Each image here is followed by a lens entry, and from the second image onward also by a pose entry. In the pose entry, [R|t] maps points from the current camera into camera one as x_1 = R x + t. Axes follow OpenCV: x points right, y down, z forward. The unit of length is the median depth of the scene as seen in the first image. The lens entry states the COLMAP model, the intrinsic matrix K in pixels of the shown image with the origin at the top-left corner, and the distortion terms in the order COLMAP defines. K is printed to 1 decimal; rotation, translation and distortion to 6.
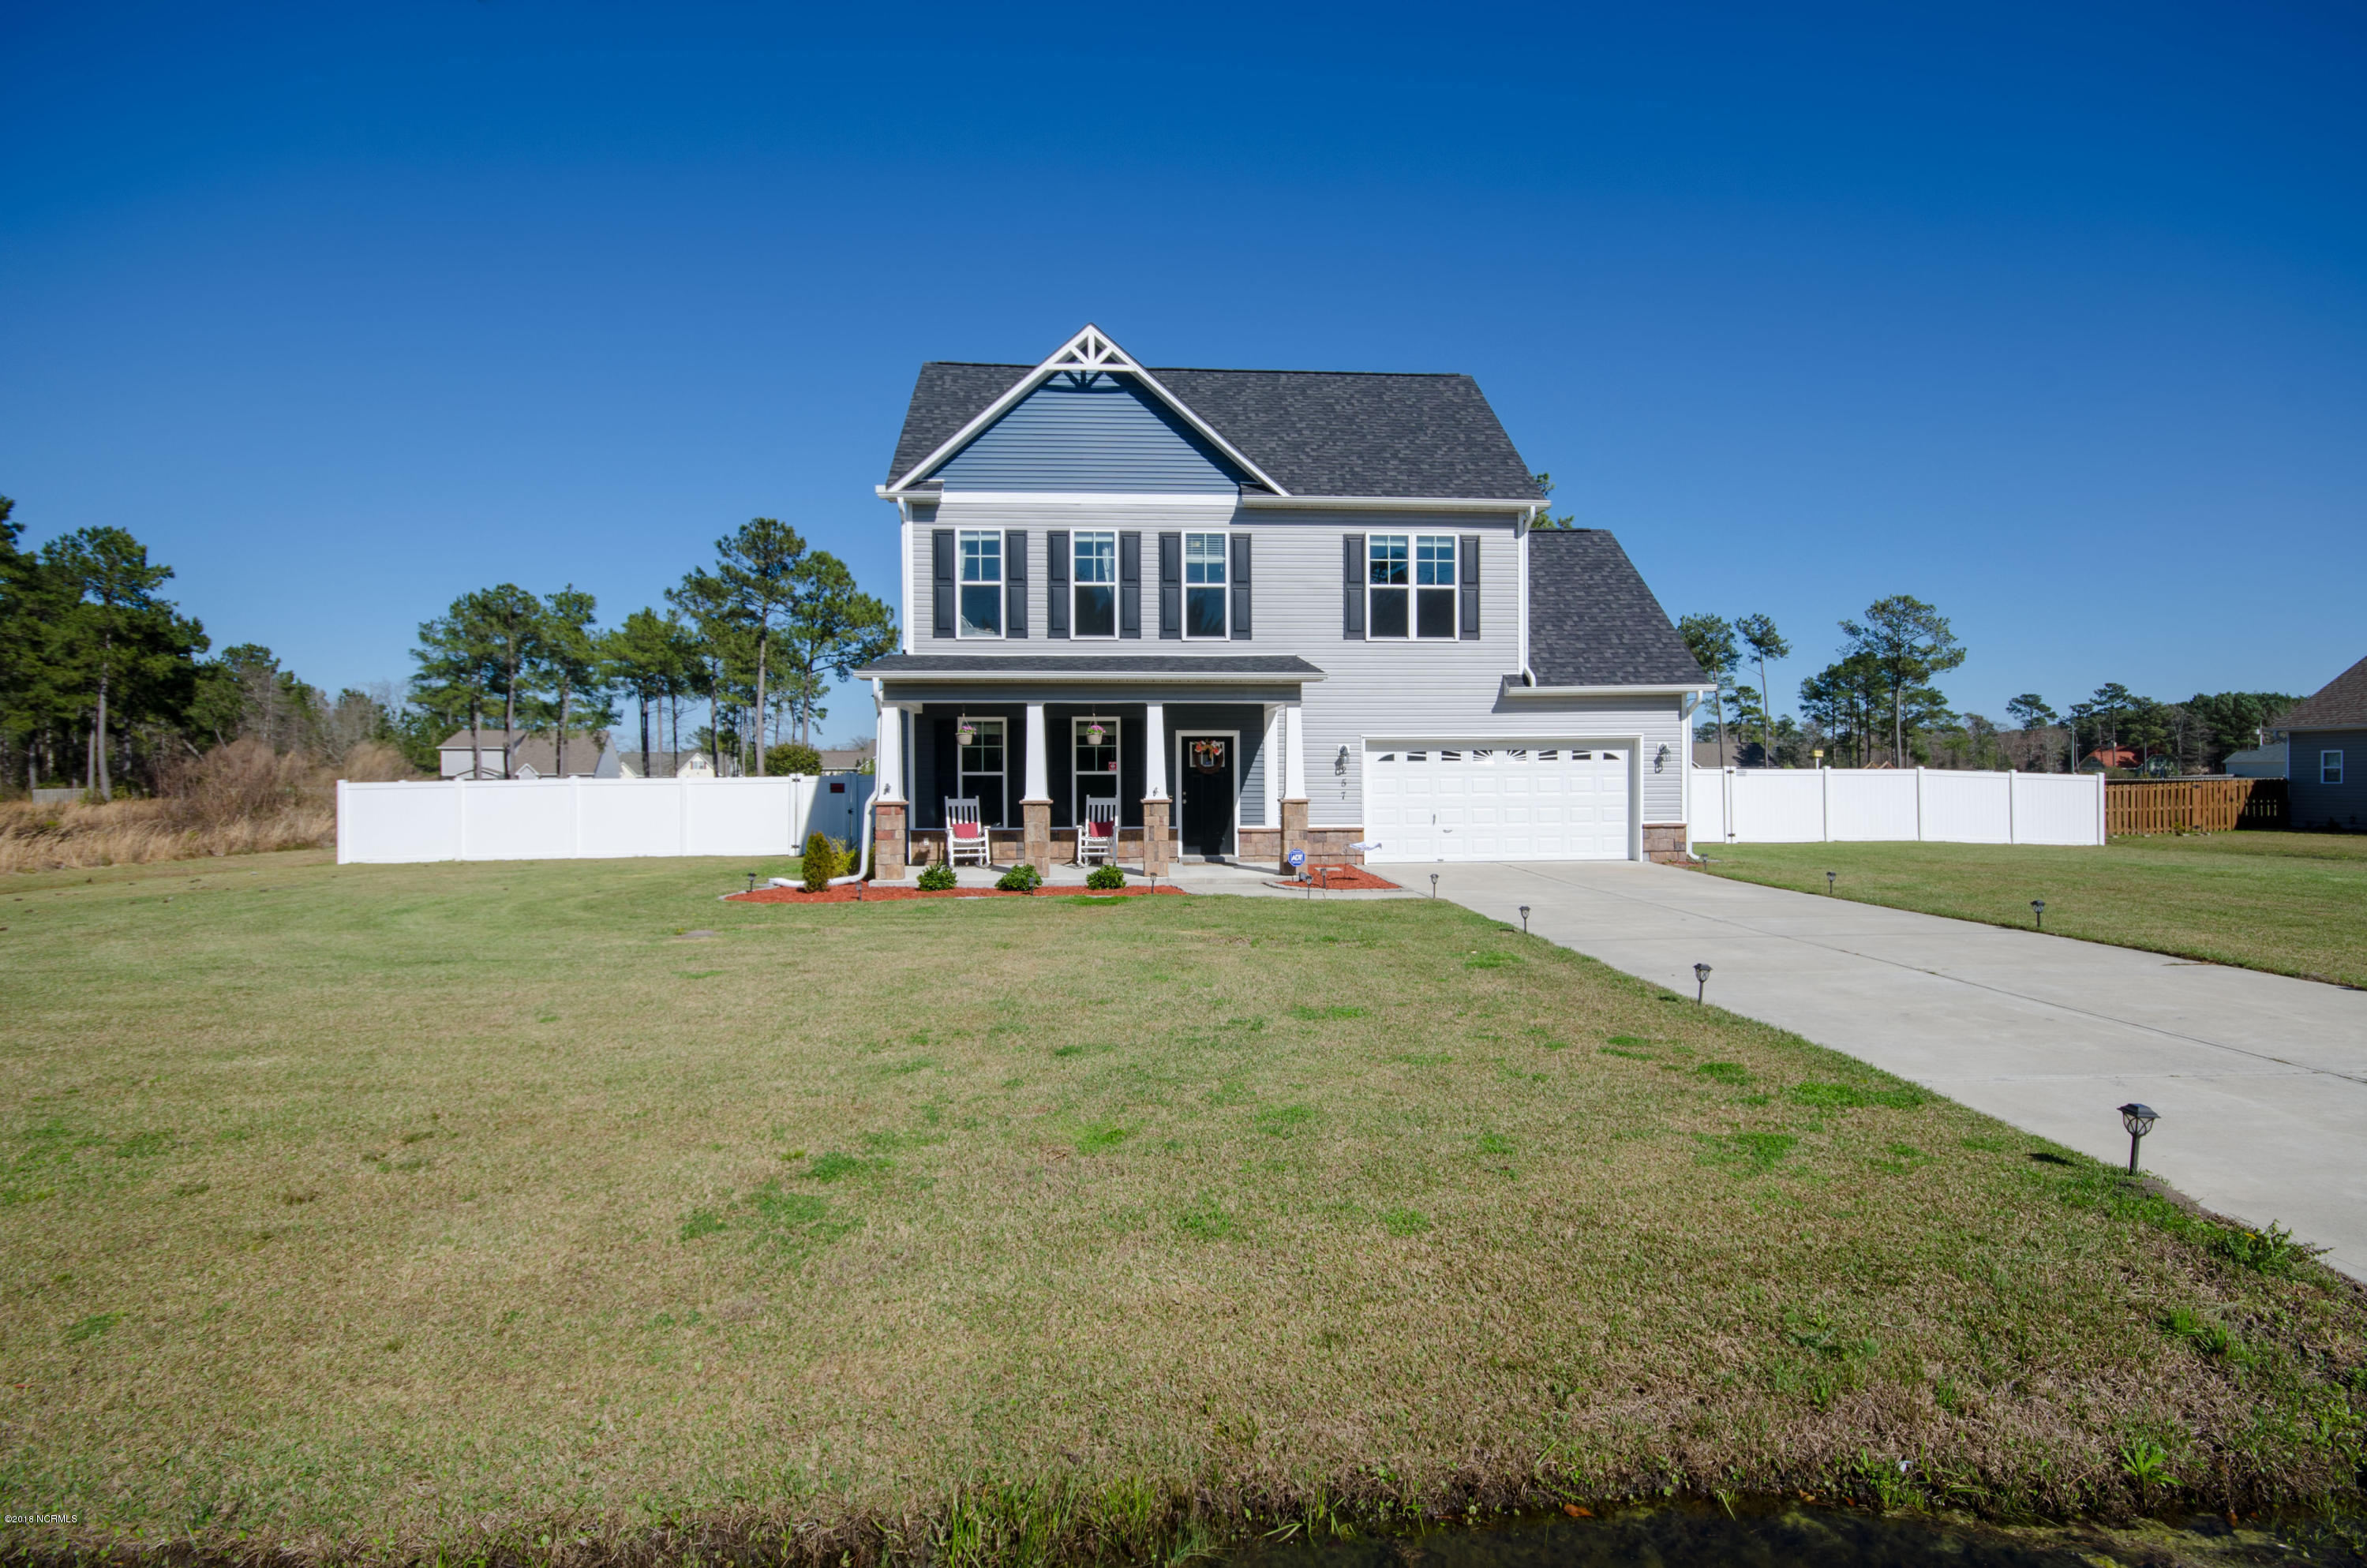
lens RADIAL K [[1199.6, 0, 1195.9], [0, 1199.6, 785.0], [0, 0, 1]] dist [0.006837, 0.002604]
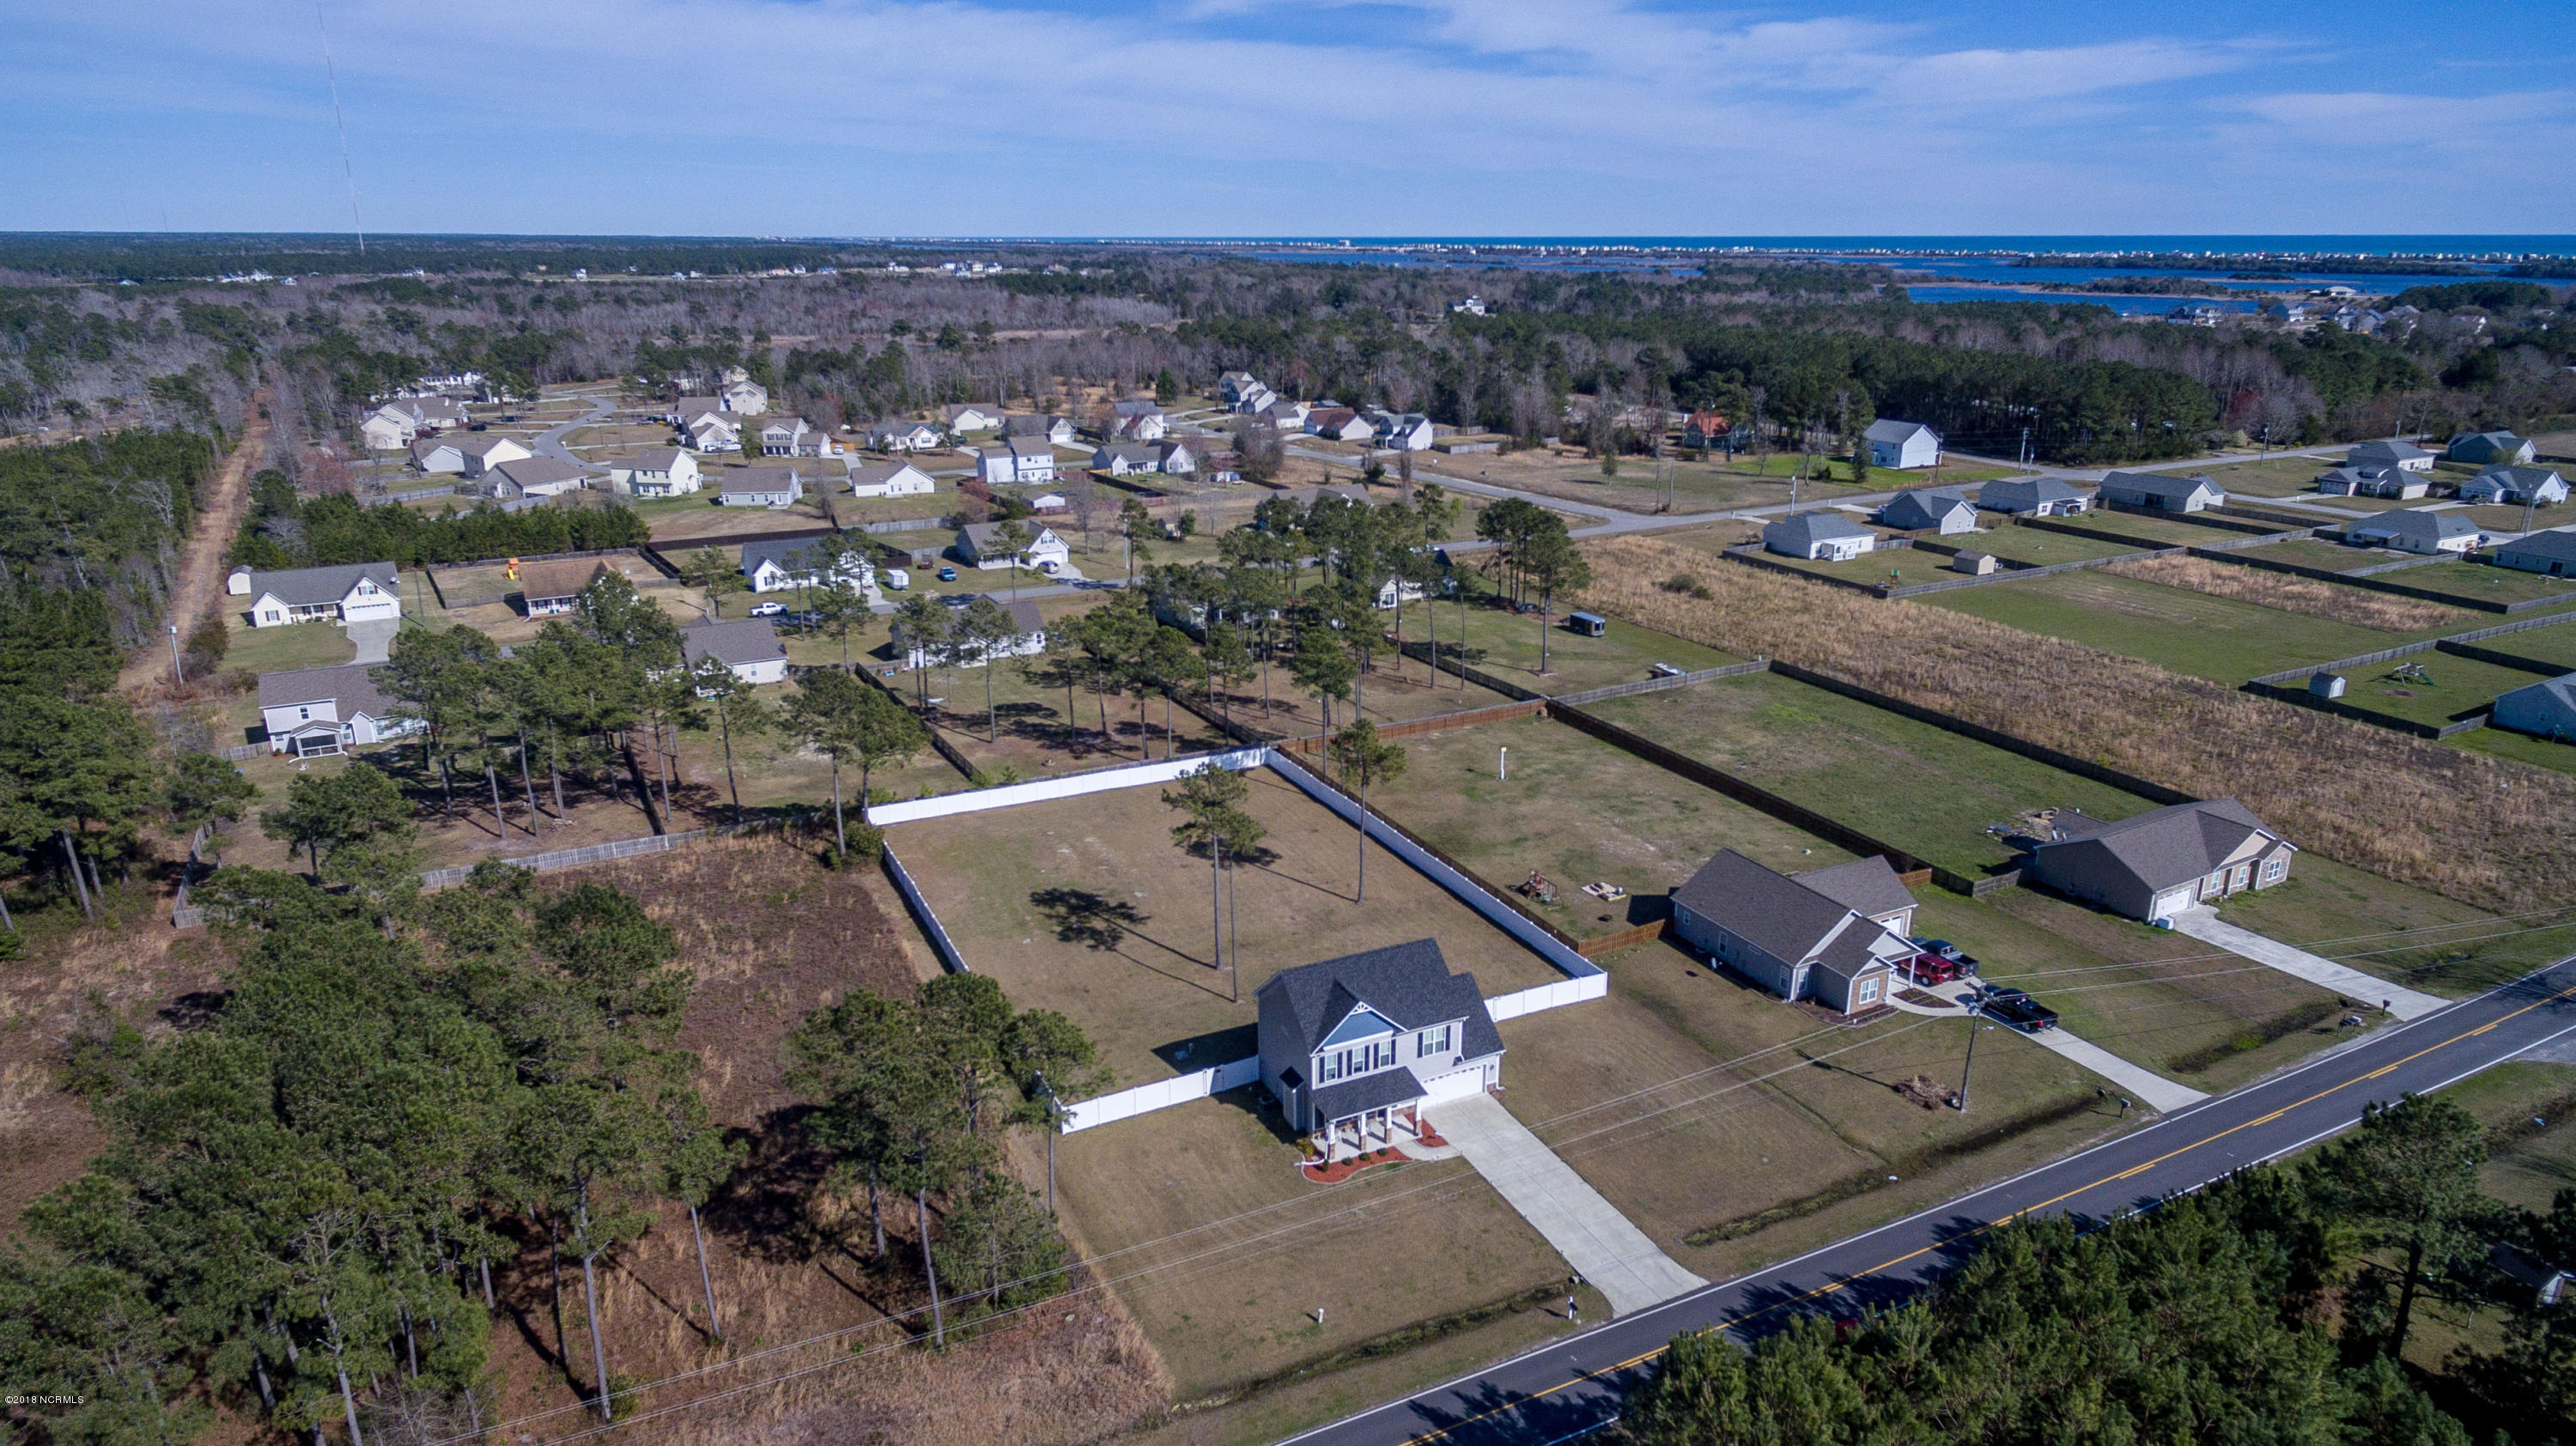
lens RADIAL K [[1500.1, 0, 1317.9], [0, 1500.1, 741.9], [0, 0, 1]] dist [0.010643, -0.006021]
pose [[0.928708, -0.107920, 0.354760, -1.685744], [-0.005767, 0.952392, 0.304820, -2.440680], [-0.370767, -0.285135, 0.883872, -2.682057]]
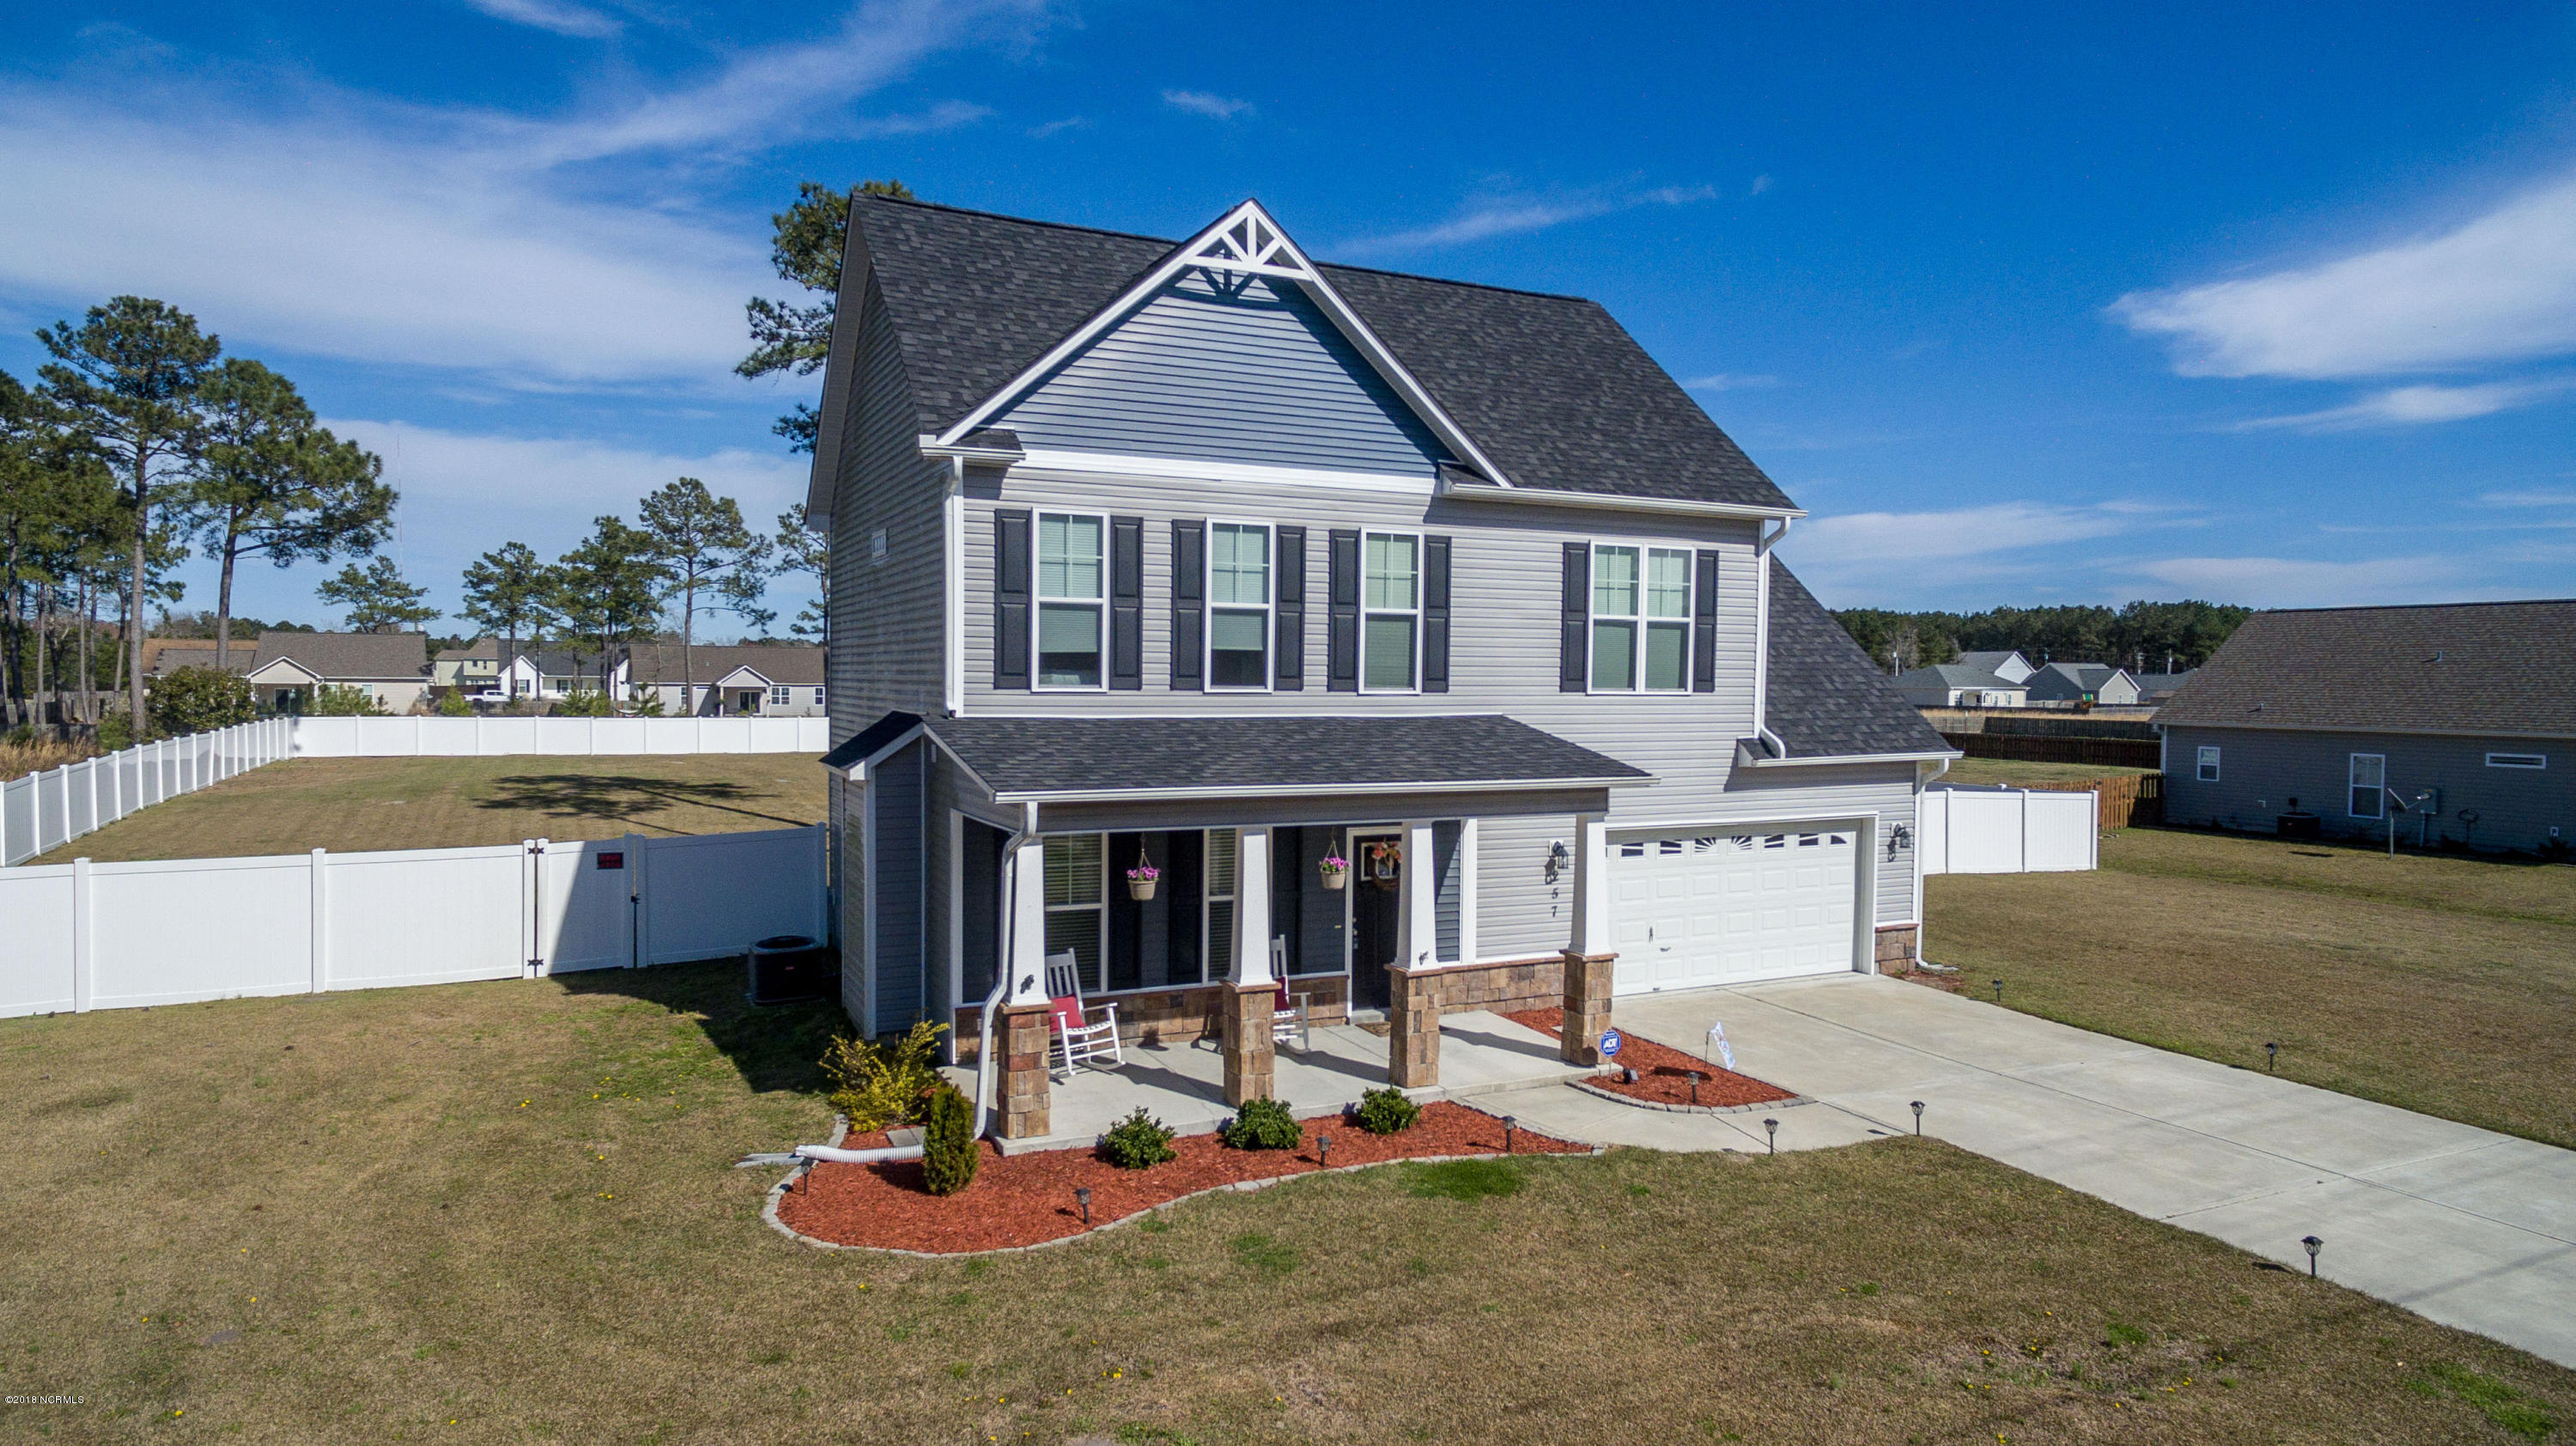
lens RADIAL K [[1500.1, 0, 1294.8], [0, 1500.1, 736.0], [0, 0, 1]] dist [0.010643, -0.006021]
pose [[0.931540, -0.001240, 0.363637, -0.340305], [-0.011879, 0.999357, 0.033840, -0.121958], [-0.363445, -0.035843, 0.930926, 0.230926]]
